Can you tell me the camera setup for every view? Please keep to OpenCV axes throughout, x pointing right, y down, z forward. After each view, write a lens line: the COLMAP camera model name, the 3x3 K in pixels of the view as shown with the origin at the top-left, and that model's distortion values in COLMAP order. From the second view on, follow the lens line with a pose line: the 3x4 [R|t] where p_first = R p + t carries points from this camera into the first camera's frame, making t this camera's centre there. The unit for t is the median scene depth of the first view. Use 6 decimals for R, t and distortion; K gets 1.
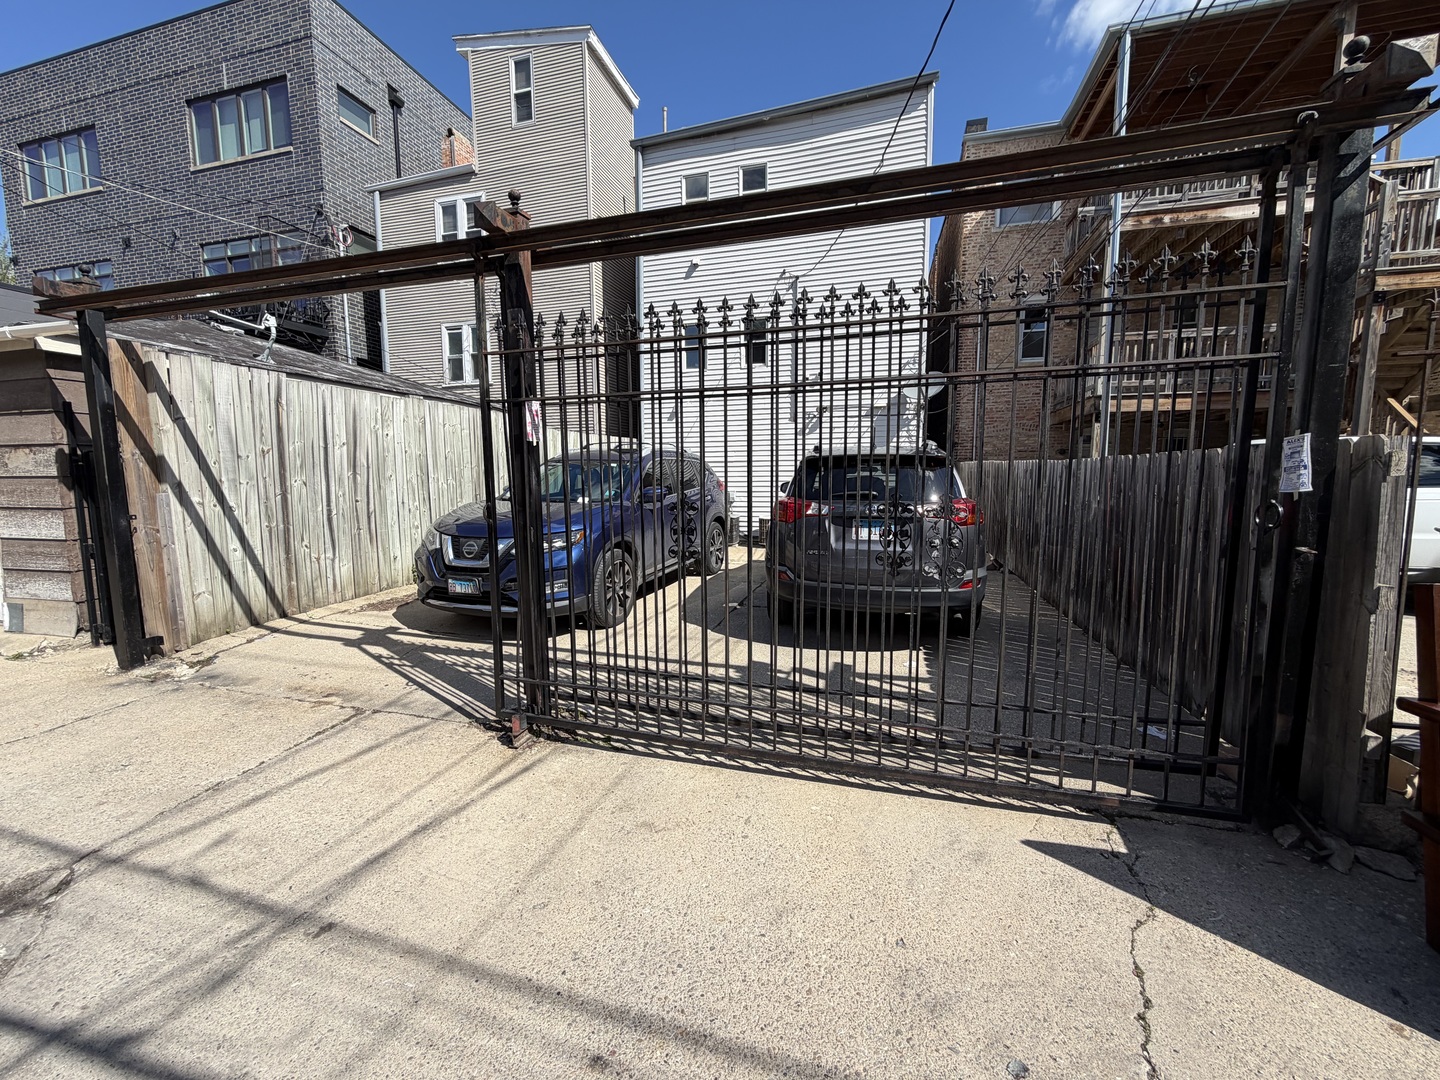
lens RADIAL K [[572.9, 0, 714.6], [0, 572.9, 537.8], [0, 0, 1]] dist [0.002217, -0.000356]
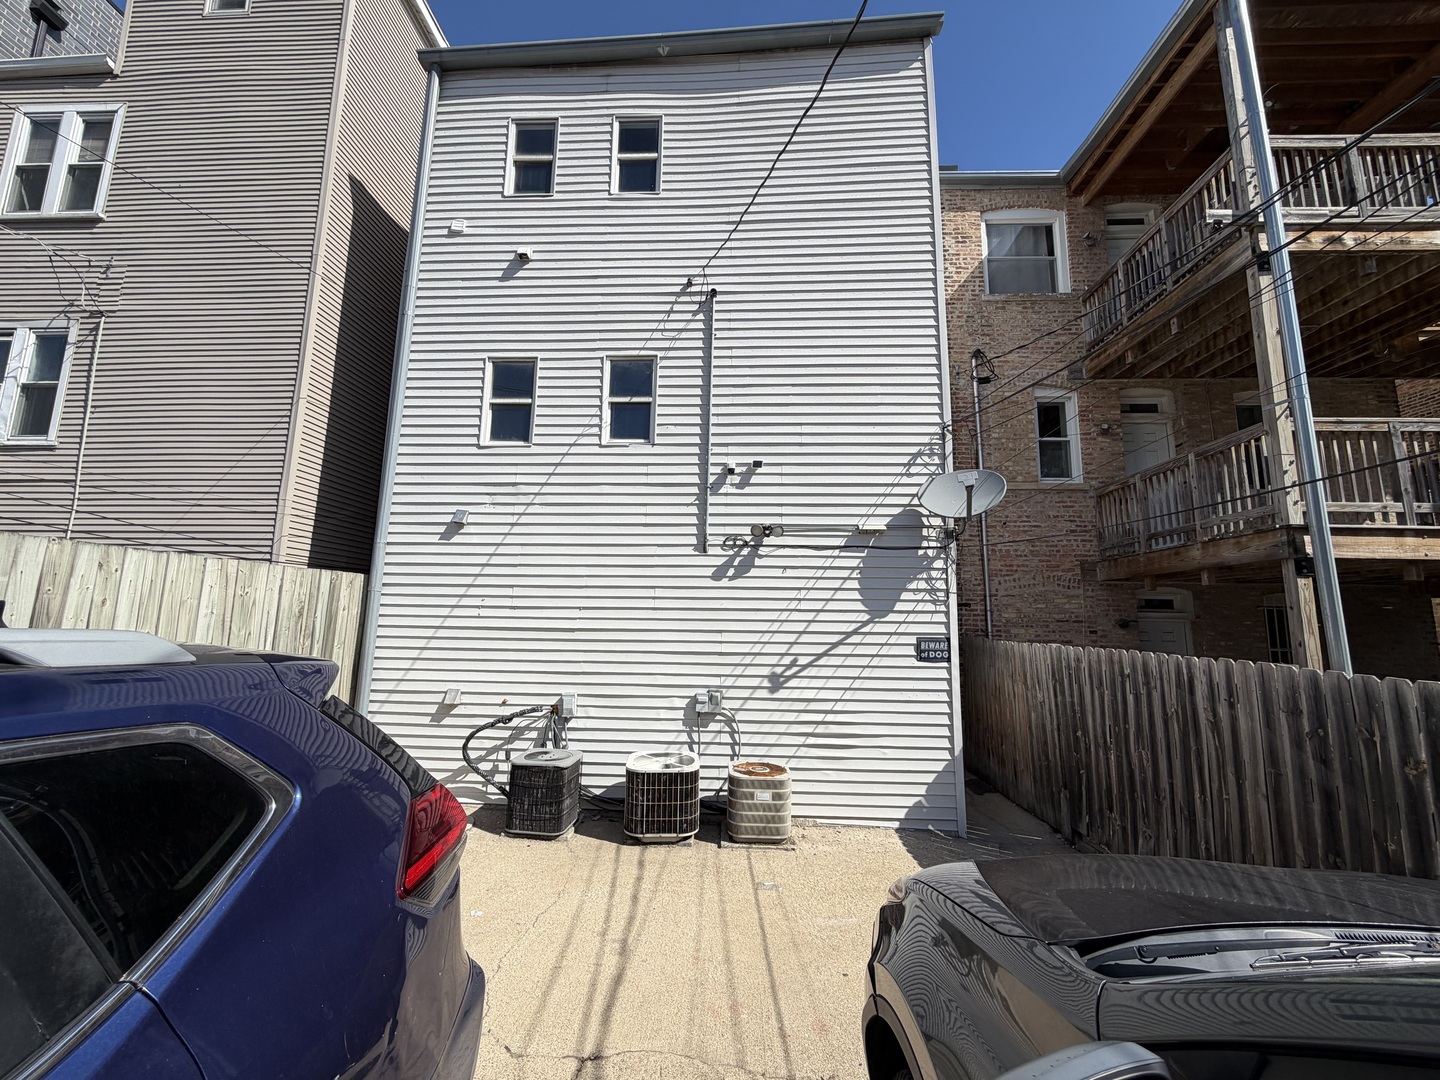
lens RADIAL K [[572.9, 0, 714.6], [0, 572.9, 537.8], [0, 0, 1]] dist [0.002217, -0.000356]
pose [[0.972009, 0.056777, 0.227982, 0.091199], [0.003284, 0.966983, -0.254818, -0.241402], [-0.234922, 0.248434, 0.939730, 1.438290]]
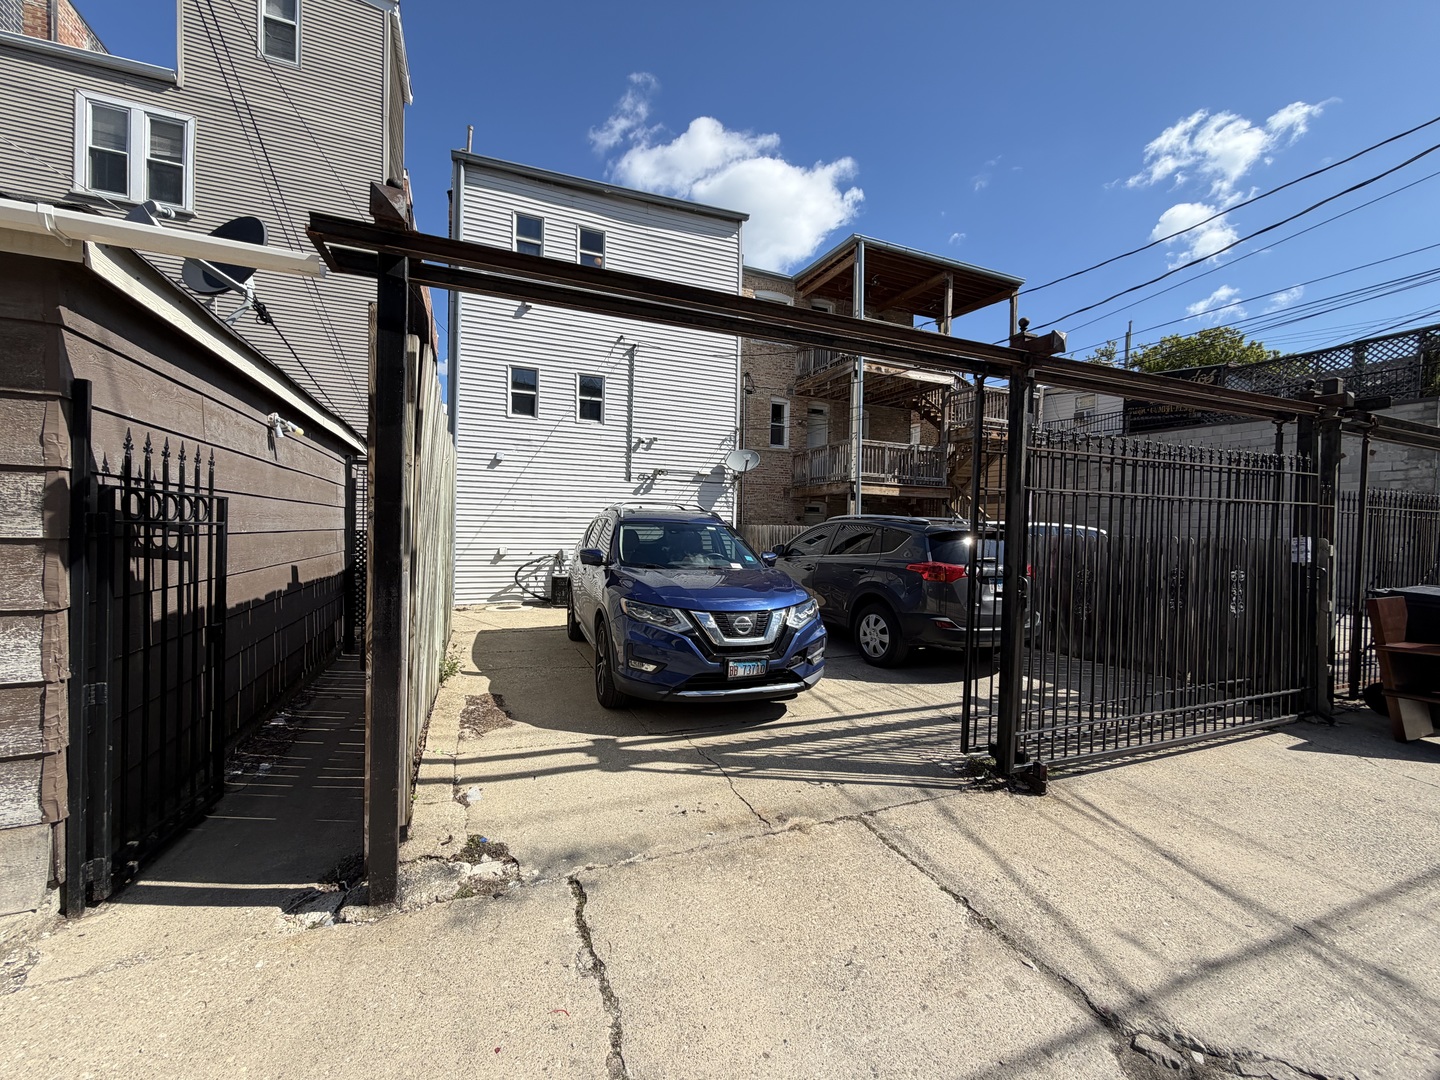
lens RADIAL K [[572.9, 0, 714.6], [0, 572.9, 537.8], [0, 0, 1]] dist [0.002217, -0.000356]
pose [[0.774547, 0.011440, 0.632413, -1.057239], [0.045415, 0.996250, -0.073644, -0.053954], [-0.630884, 0.085762, 0.771123, 0.337454]]
